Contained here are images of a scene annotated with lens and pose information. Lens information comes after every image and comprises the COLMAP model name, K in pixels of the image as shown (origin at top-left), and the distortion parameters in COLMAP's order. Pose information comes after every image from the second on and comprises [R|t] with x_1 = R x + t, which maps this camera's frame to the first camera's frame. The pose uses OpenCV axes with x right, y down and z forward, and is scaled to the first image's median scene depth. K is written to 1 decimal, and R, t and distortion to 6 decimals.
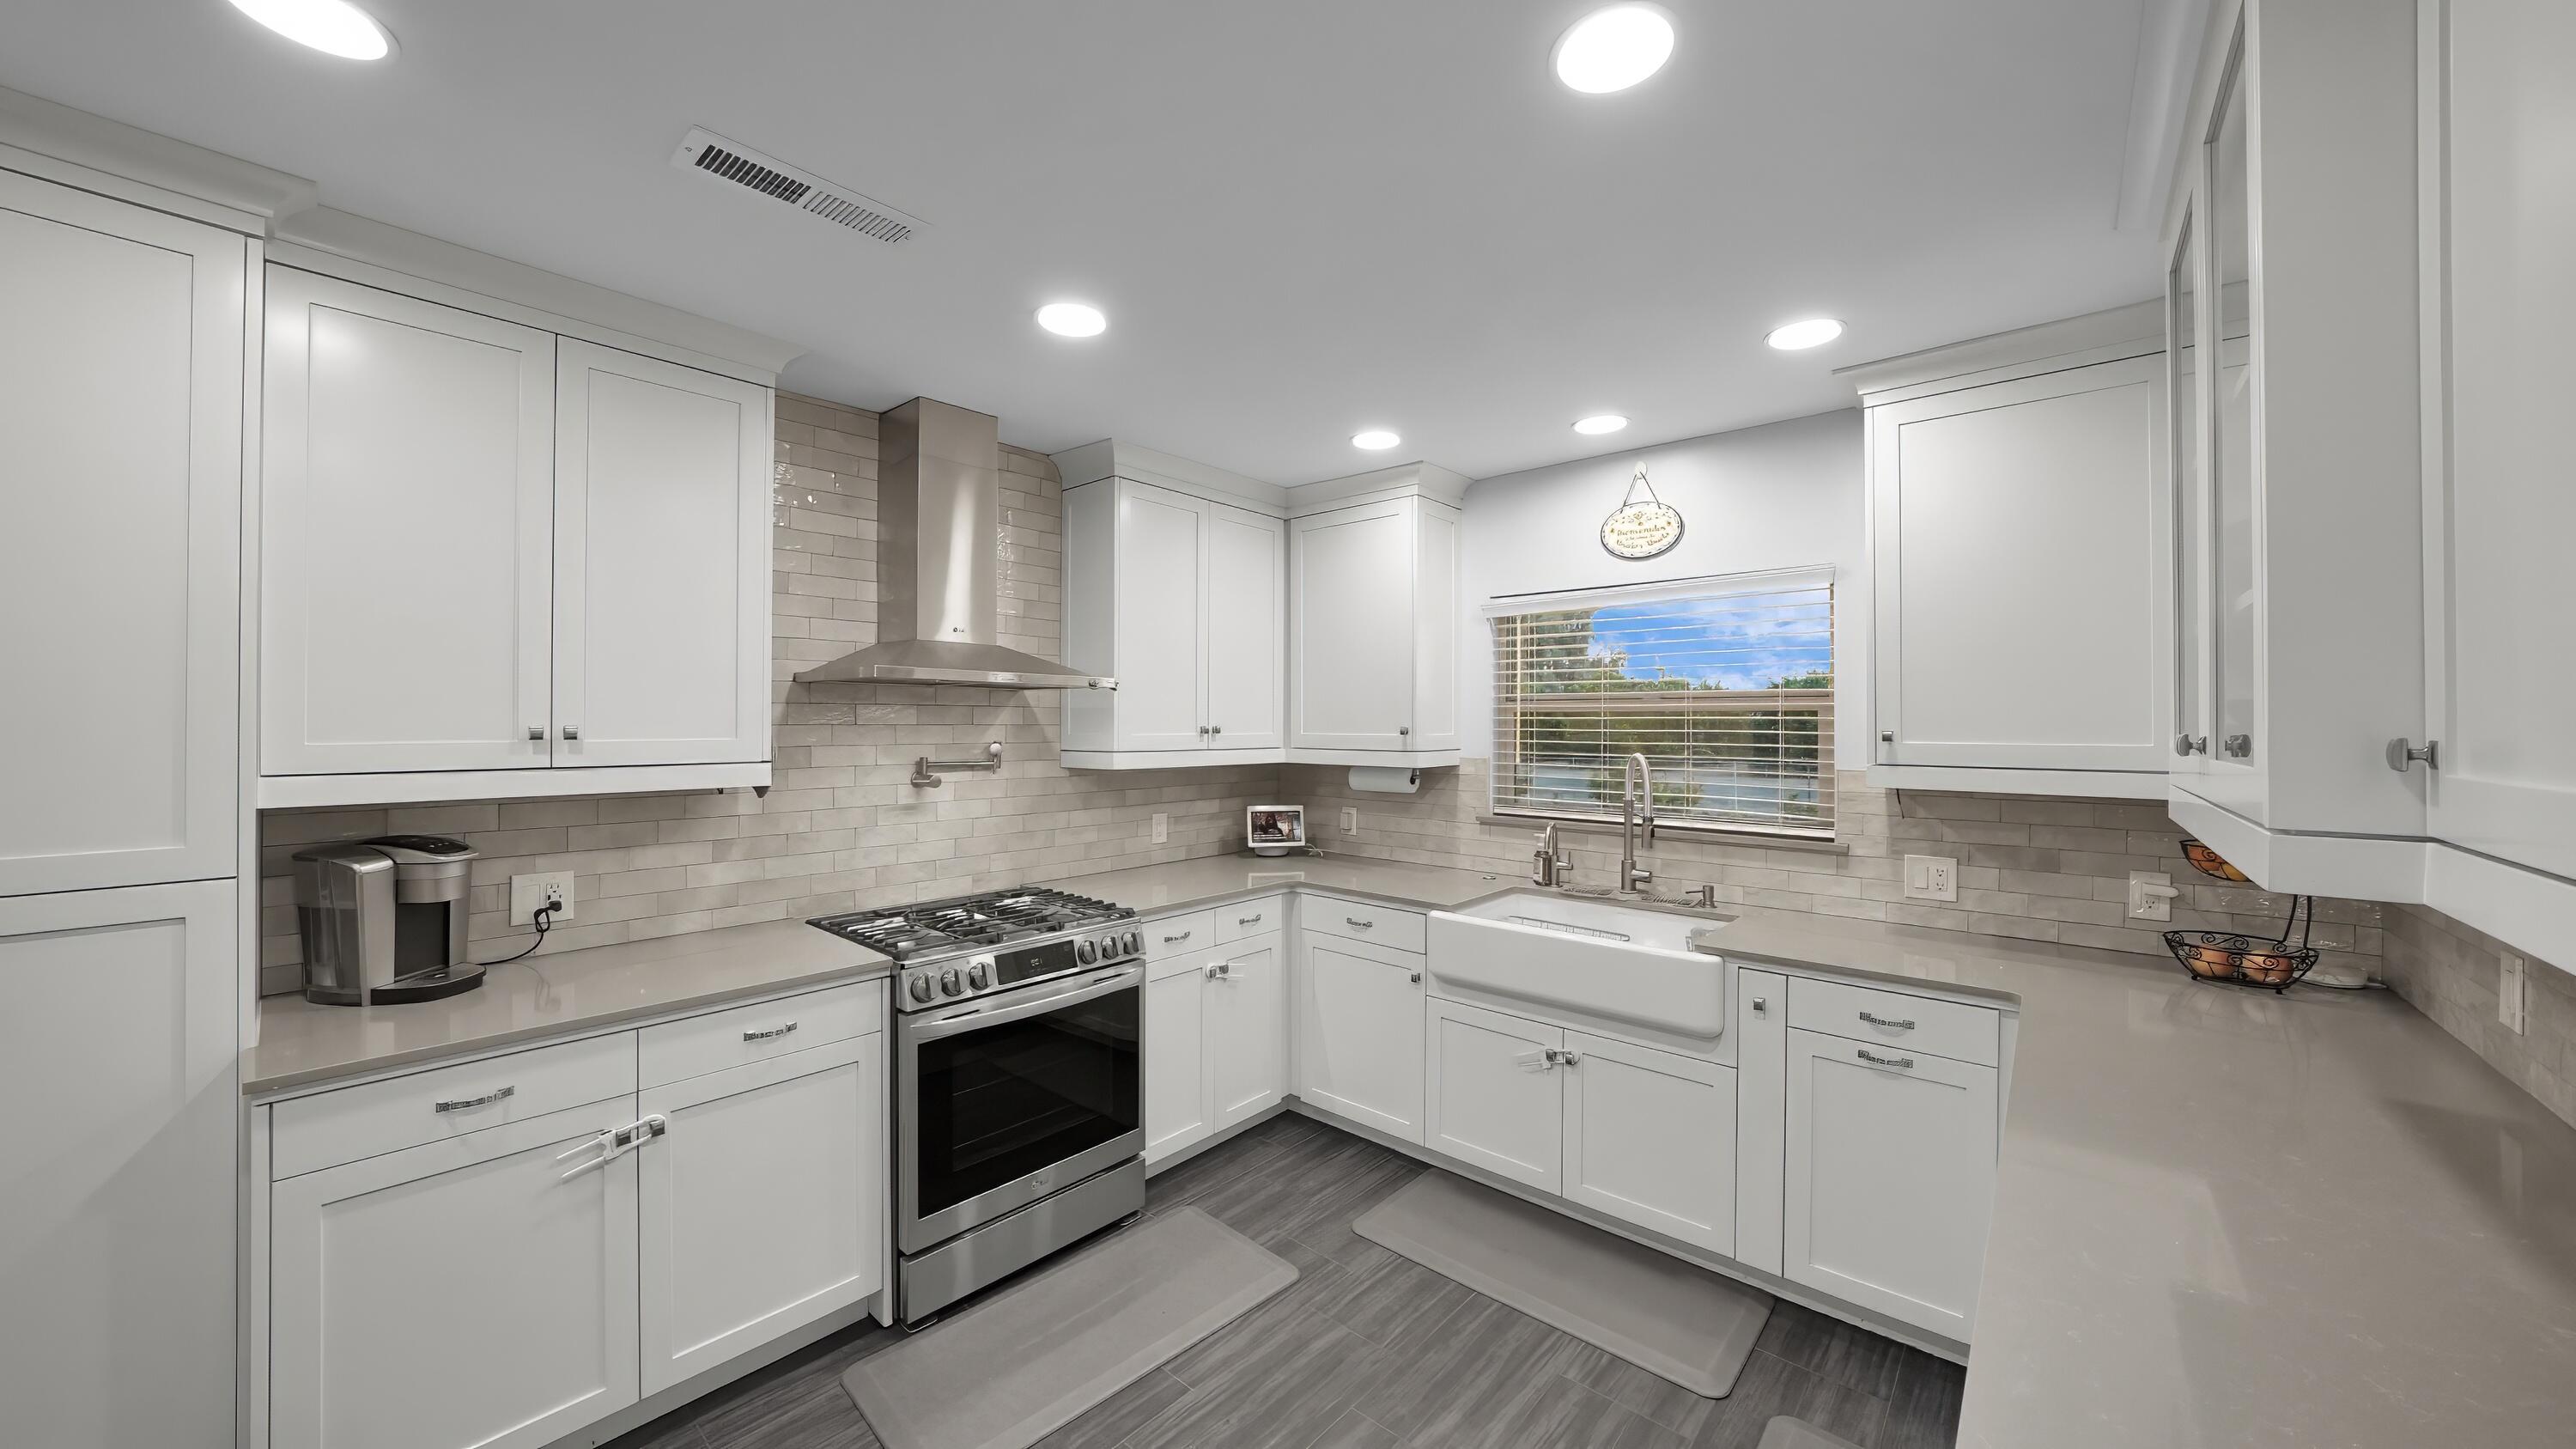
lens RADIAL K [[889.5, 0, 1289.5], [0, 889.5, 713.4], [0, 0, 1]] dist [-0.022842, 0.000273]
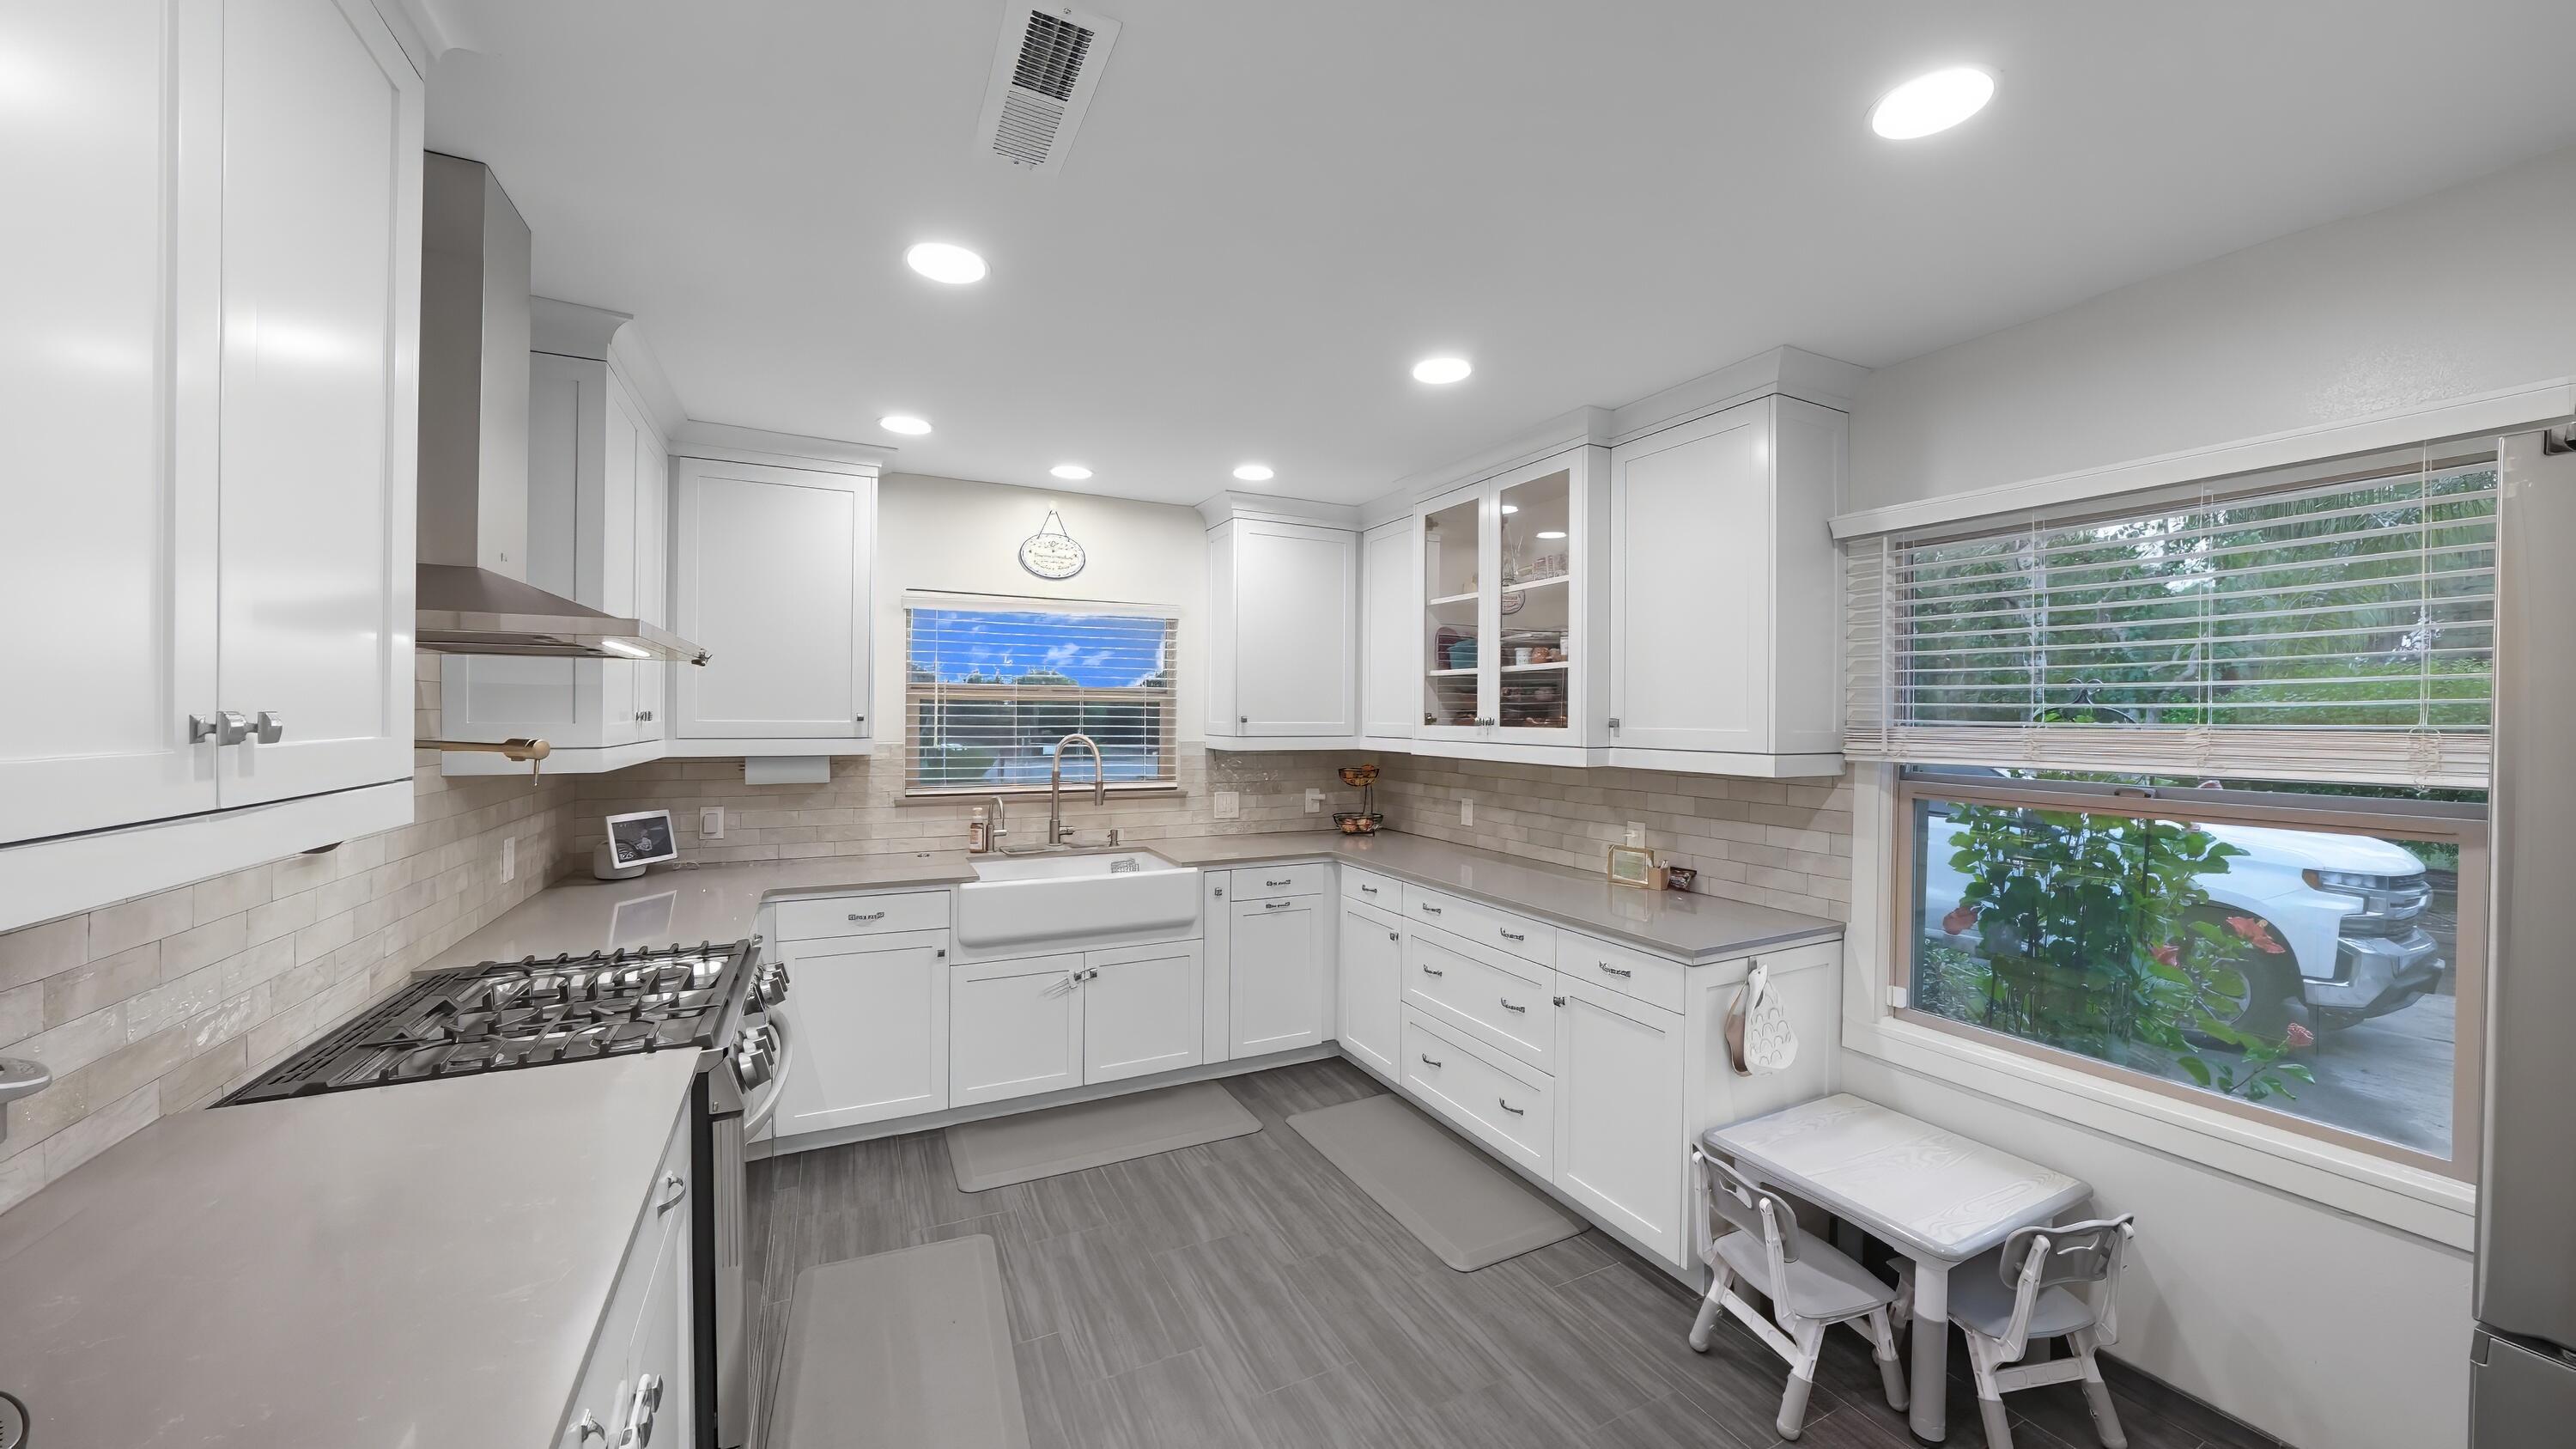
lens RADIAL K [[889.5, 0, 1272.0], [0, 889.5, 711.8], [0, 0, 1]] dist [-0.022842, 0.000273]
pose [[0.383525, 0.001528, 0.923529, -0.728127], [-0.015773, 0.999864, 0.004896, 0.002347], [-0.923396, -0.016445, 0.383497, 0.261018]]
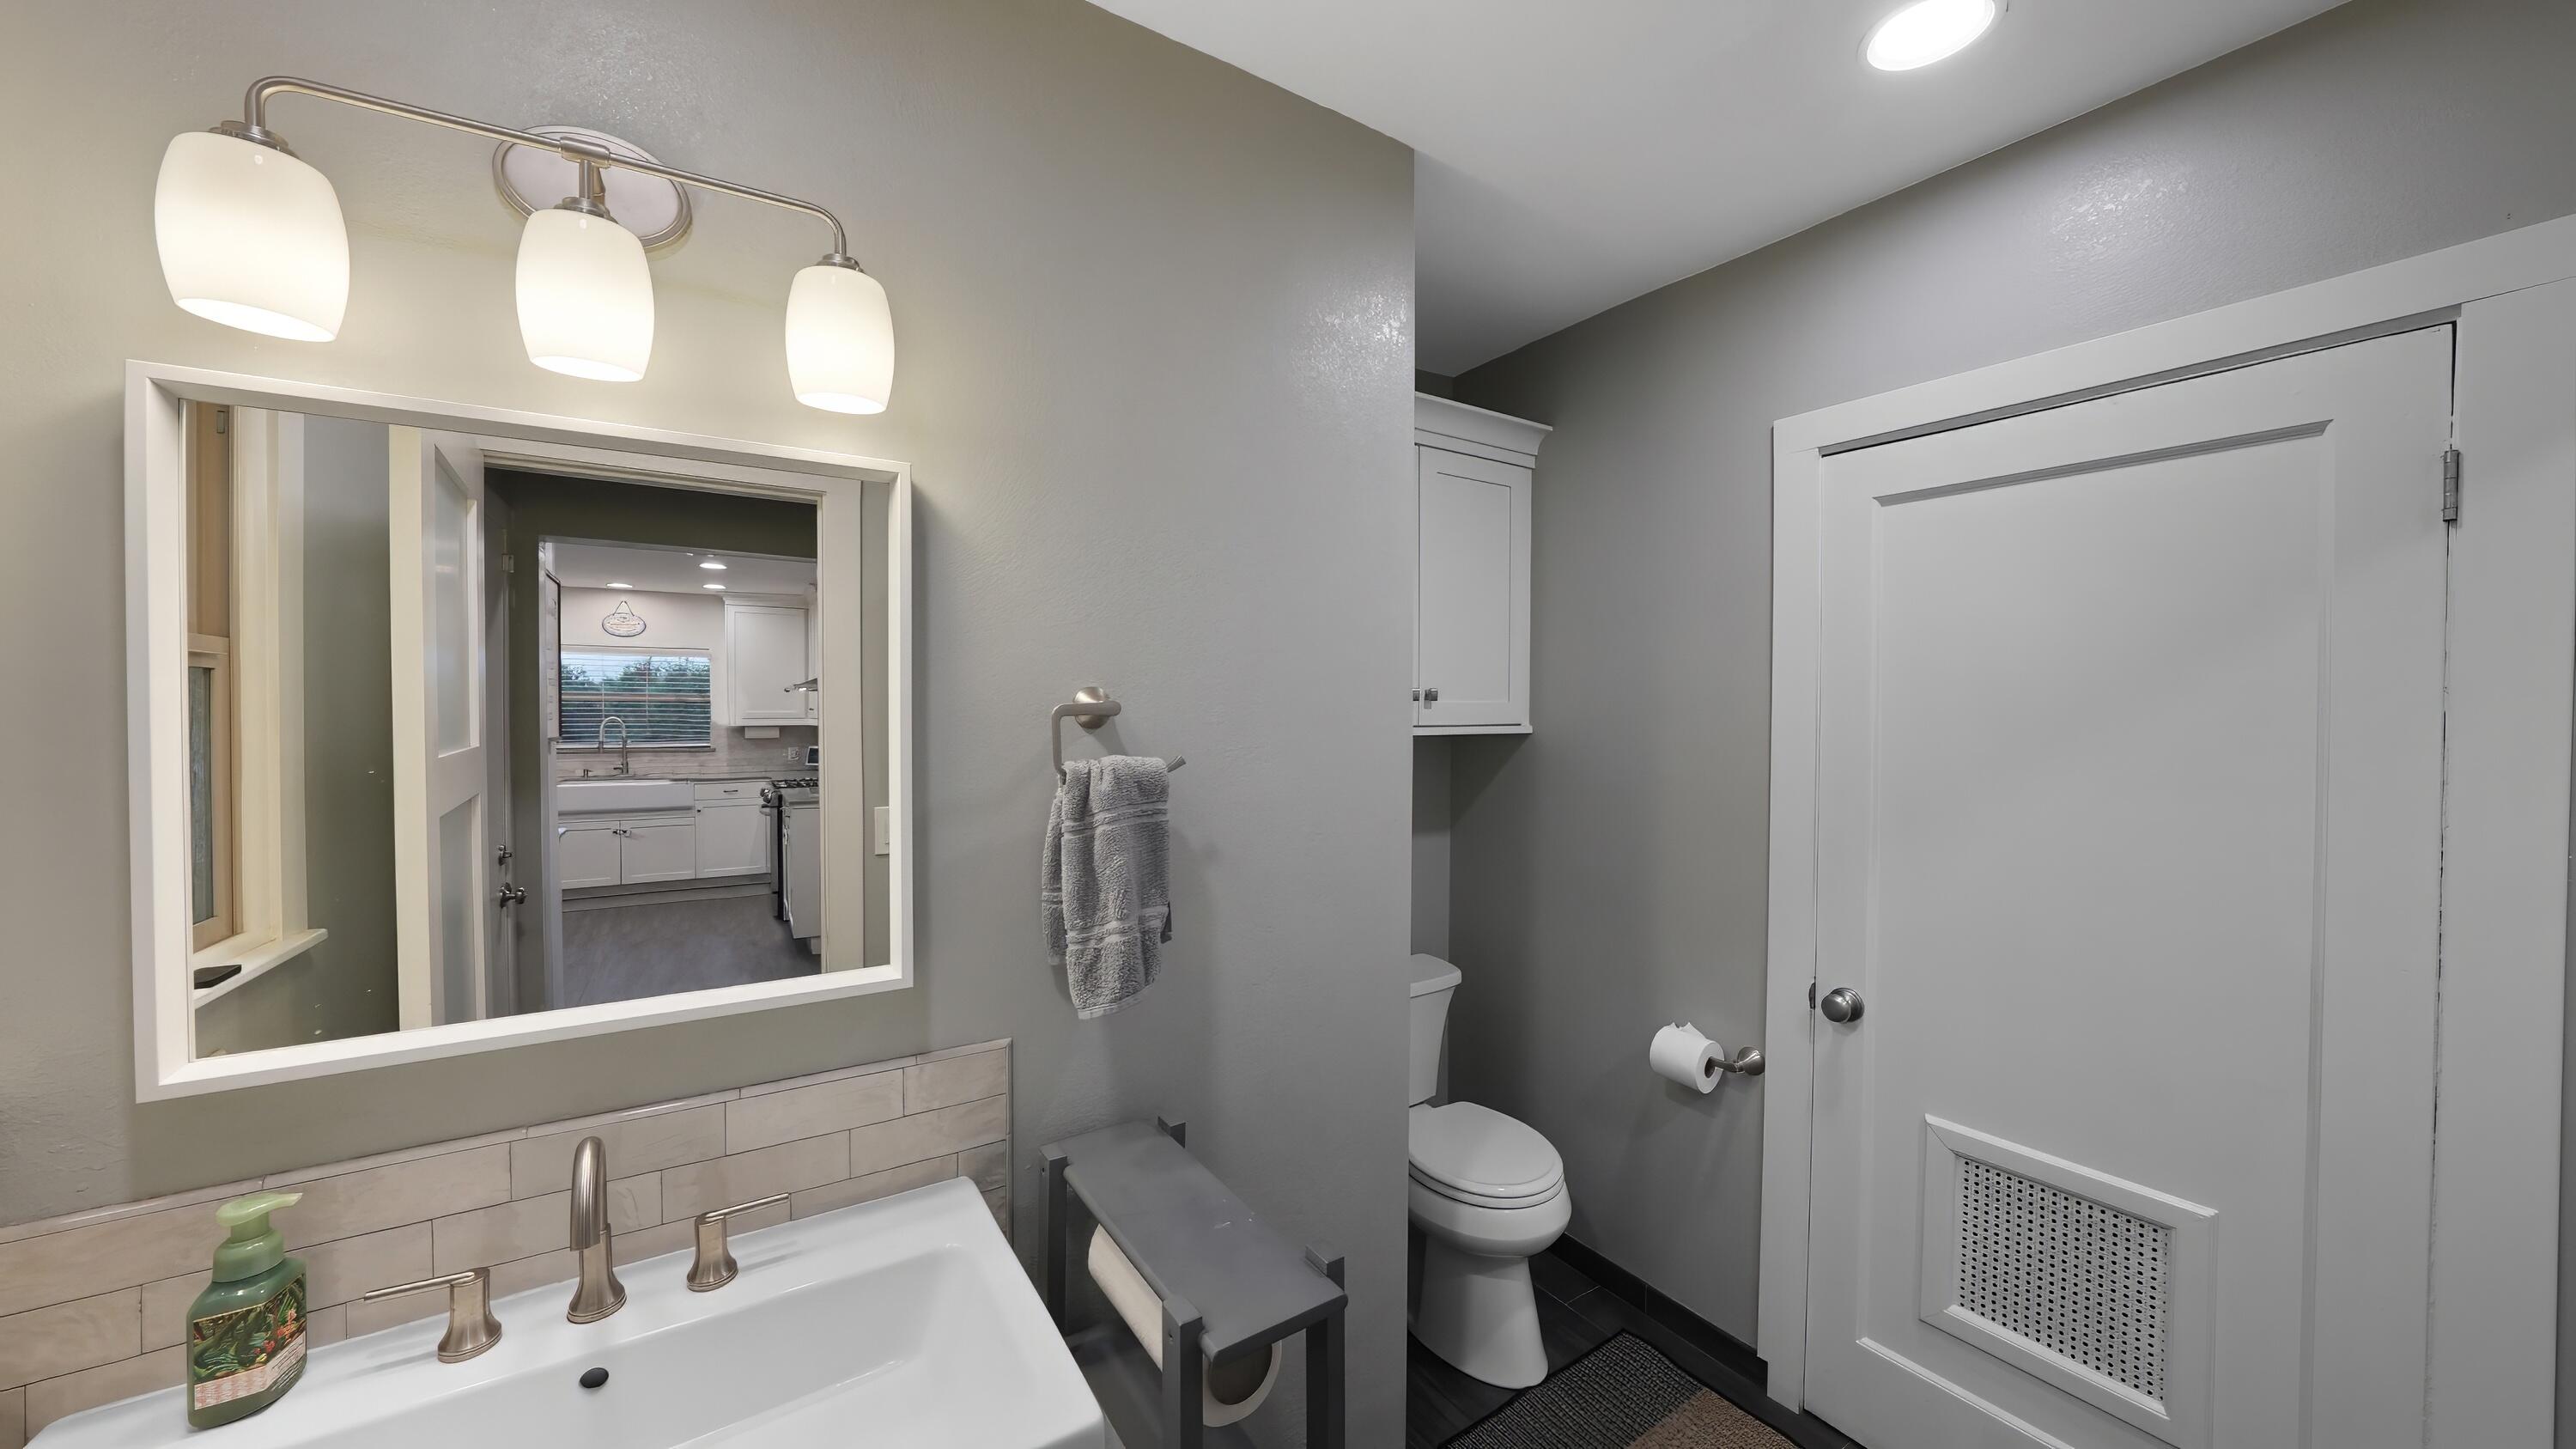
lens RADIAL K [[889.5, 0, 1286.4], [0, 889.5, 733.8], [0, 0, 1]] dist [-0.022842, 0.000273]
pose [[0.270001, -0.017662, 0.962698, -1.586729], [-0.003015, 0.999811, 0.019189, 0.041247], [-0.962855, -0.008084, 0.269897, -1.536100]]
